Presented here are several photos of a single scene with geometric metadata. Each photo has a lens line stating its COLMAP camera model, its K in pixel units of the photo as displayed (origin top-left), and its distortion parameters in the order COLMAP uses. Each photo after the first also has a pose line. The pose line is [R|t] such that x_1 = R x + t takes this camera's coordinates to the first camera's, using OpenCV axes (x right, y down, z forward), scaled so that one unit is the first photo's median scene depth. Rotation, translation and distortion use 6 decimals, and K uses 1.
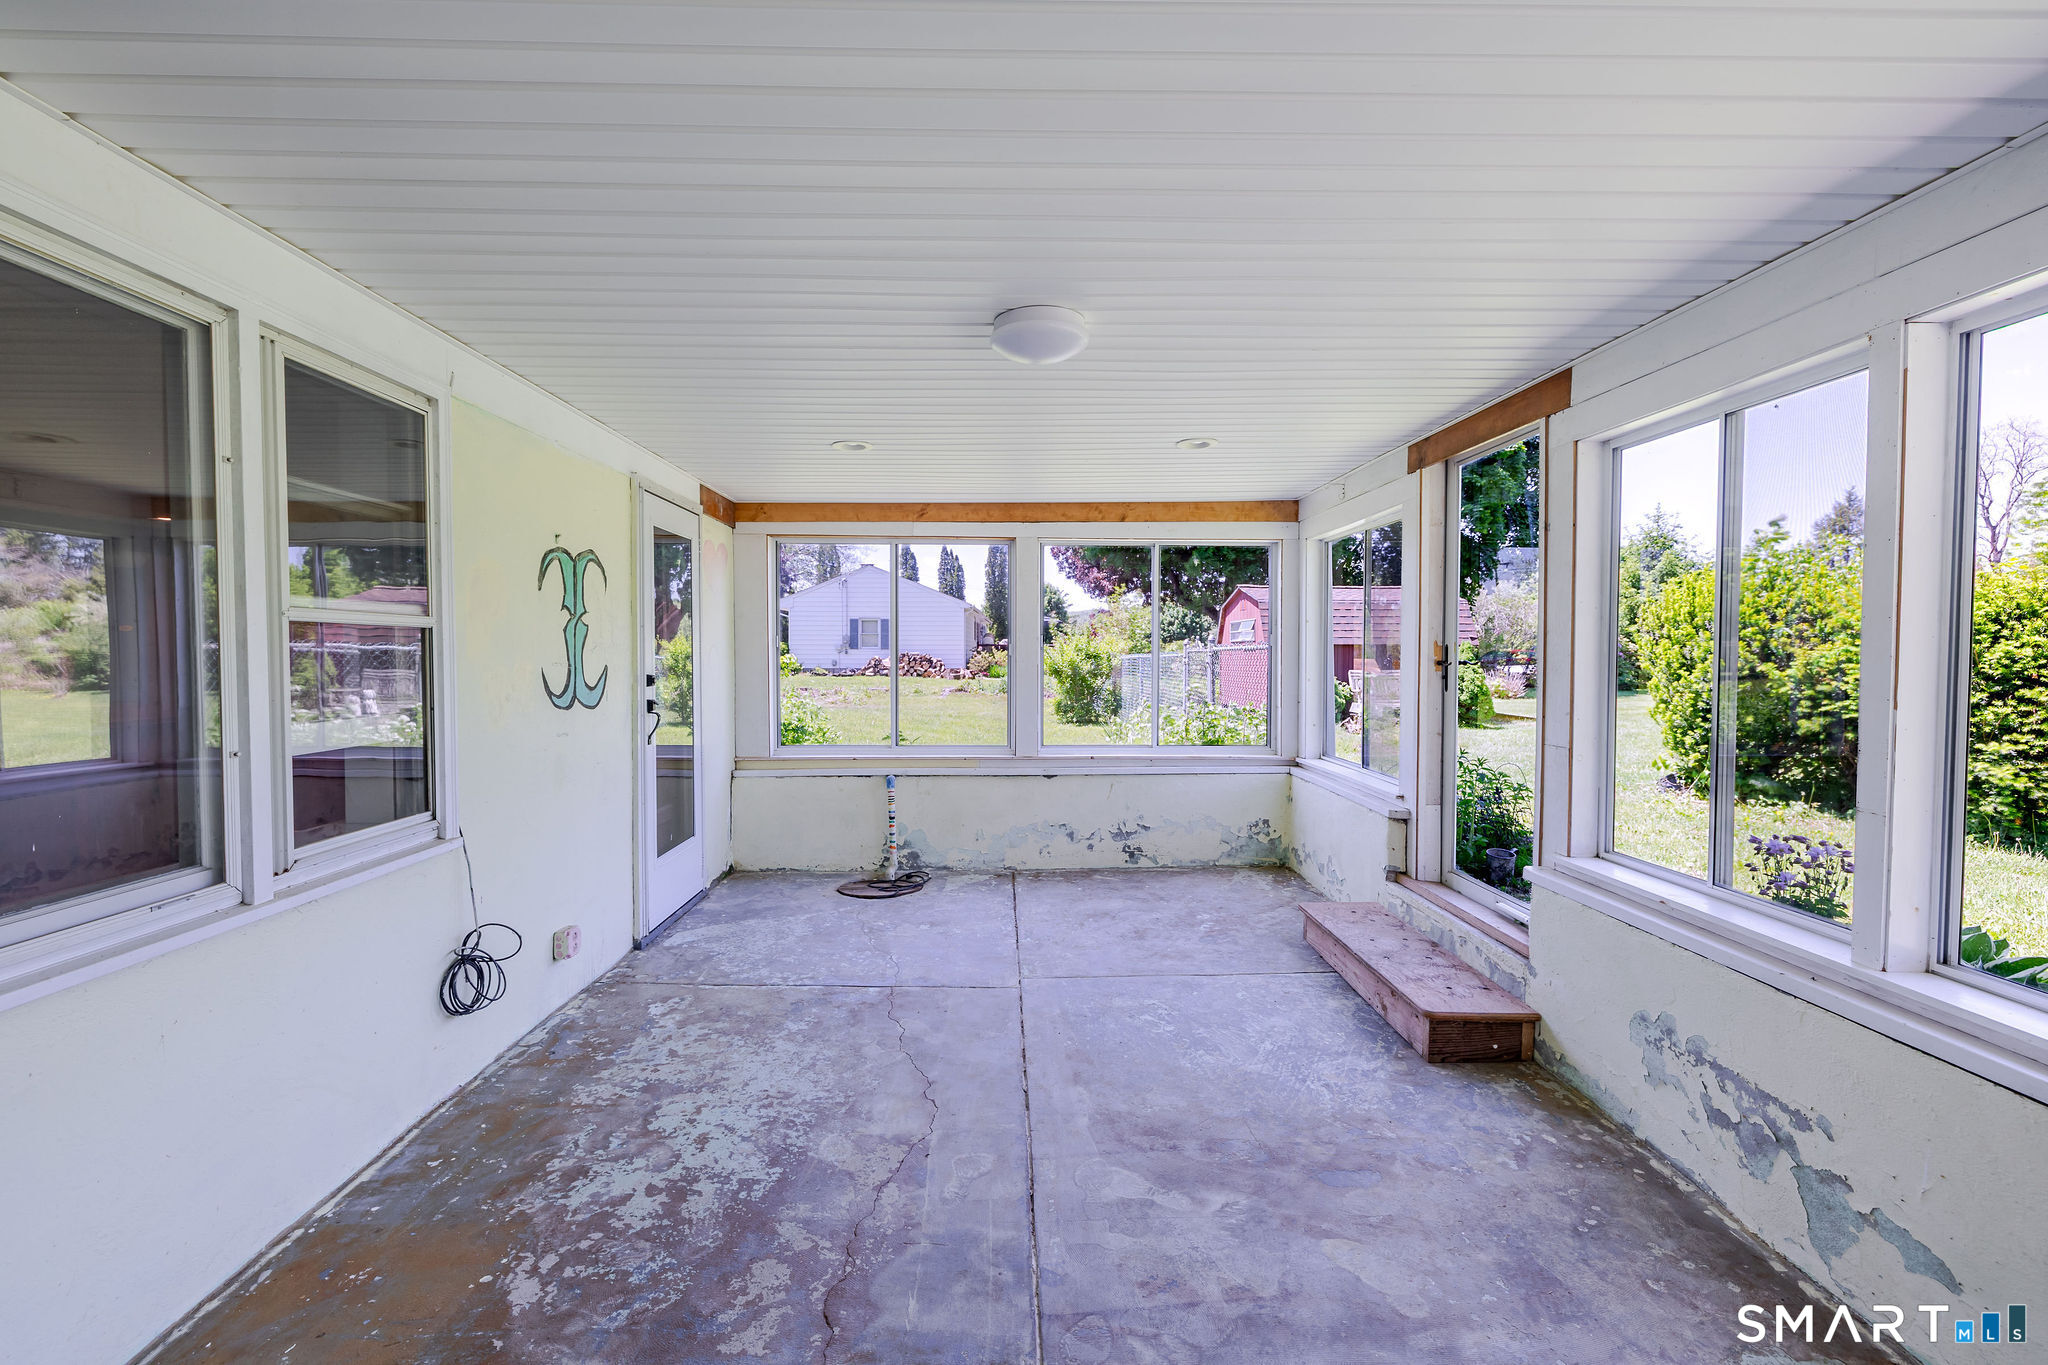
lens RADIAL K [[861.8, 0, 1023.4], [0, 861.8, 676.4], [0, 0, 1]] dist [0.000939, -0.000260]
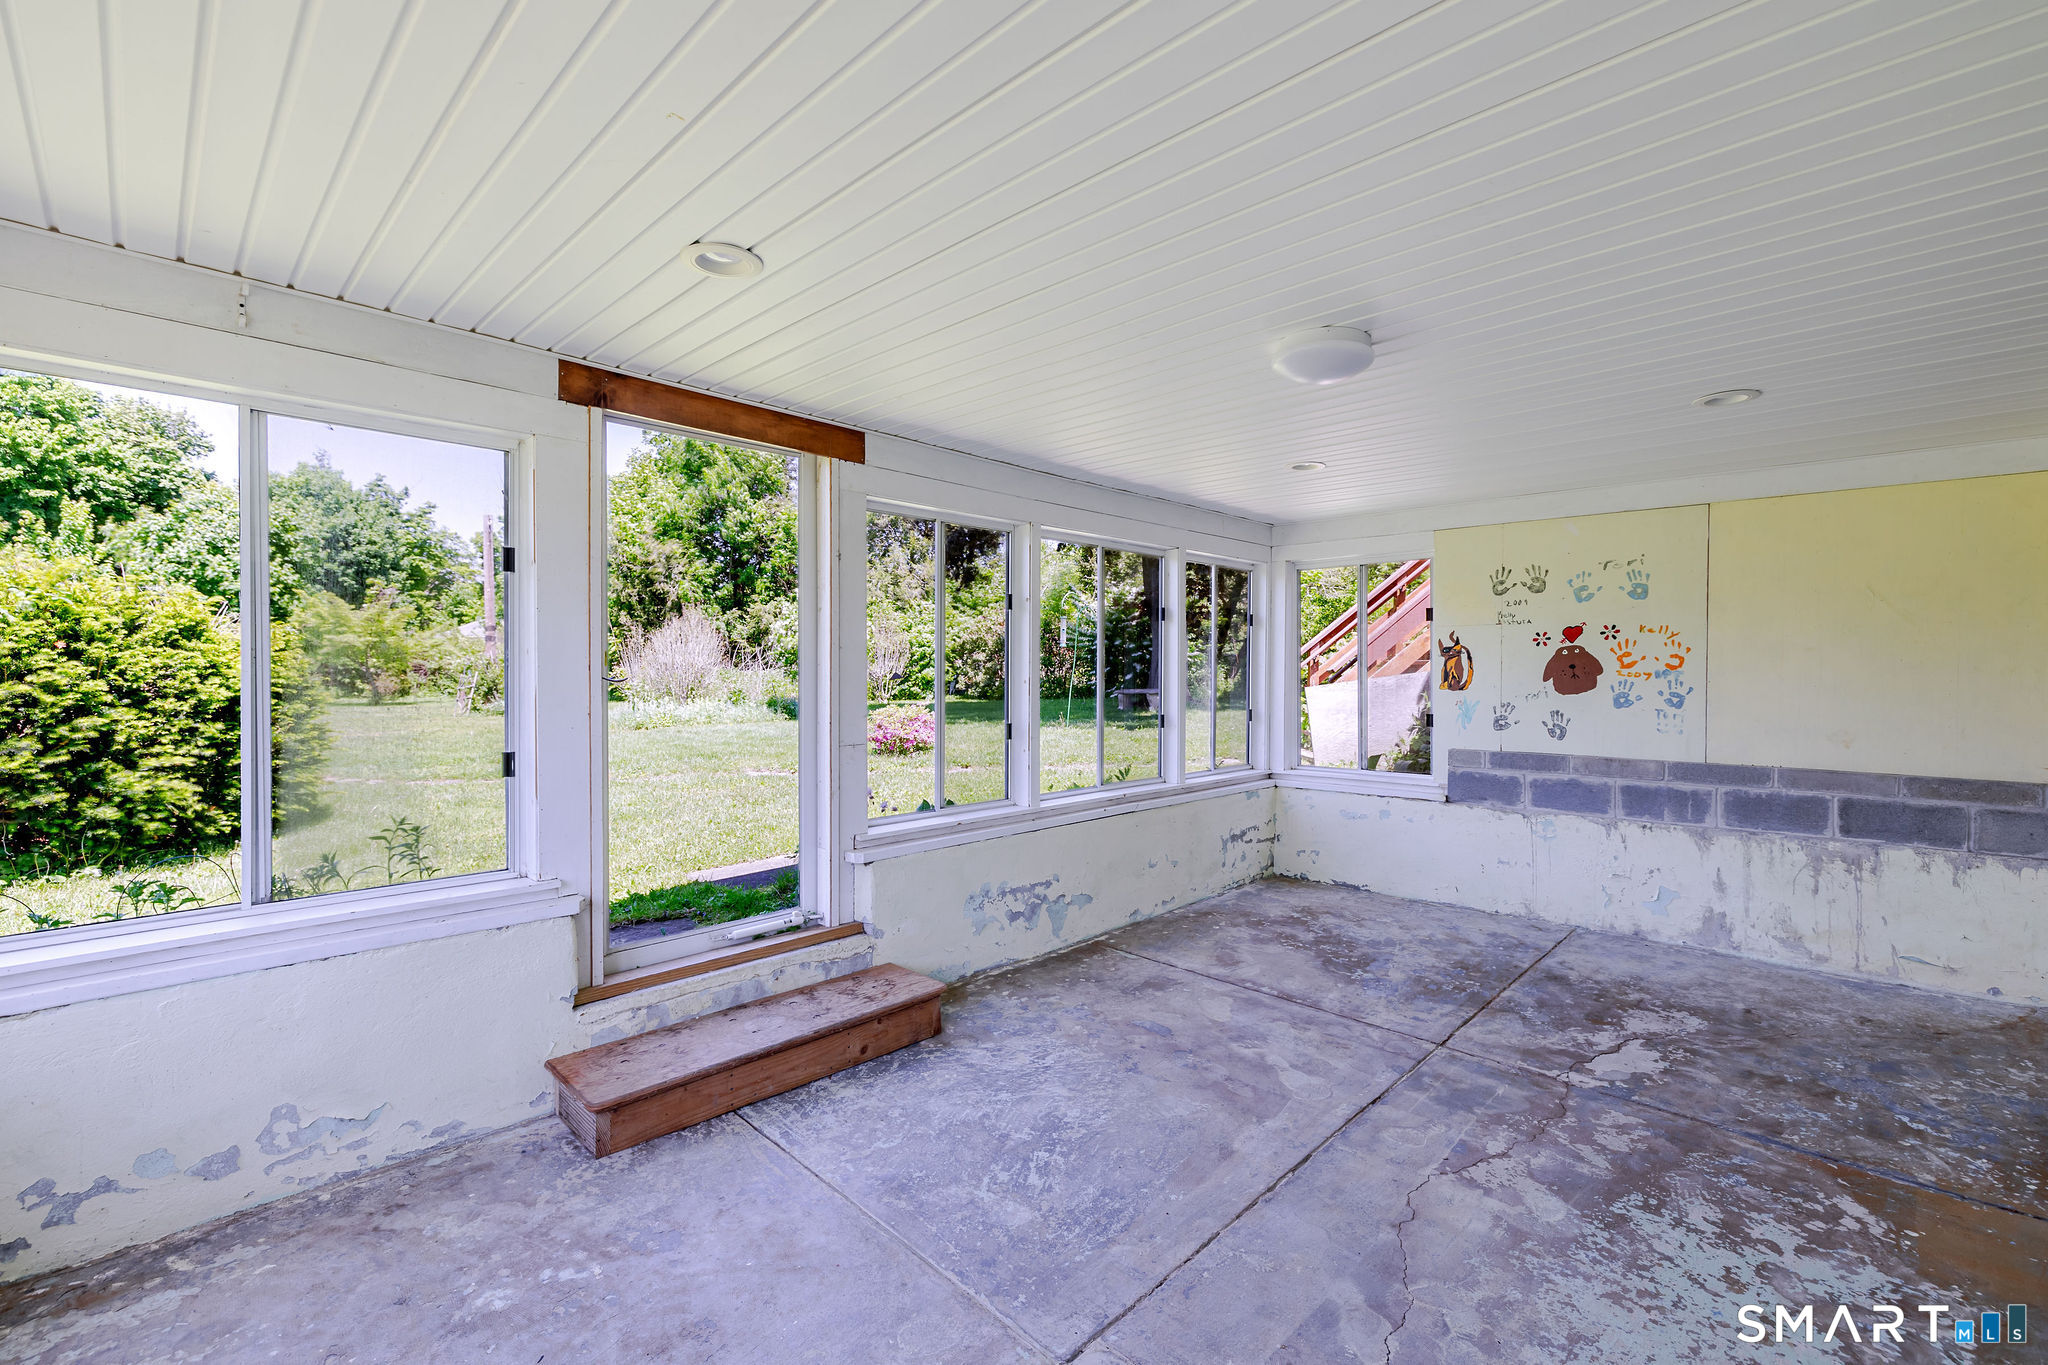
lens RADIAL K [[861.8, 0, 1031.4], [0, 861.8, 677.6], [0, 0, 1]] dist [0.000939, -0.000260]
pose [[-0.693639, -0.011652, 0.720229, -0.521825], [0.016651, 0.999343, 0.032203, -0.059195], [-0.720131, 0.034330, -0.692989, 2.128992]]
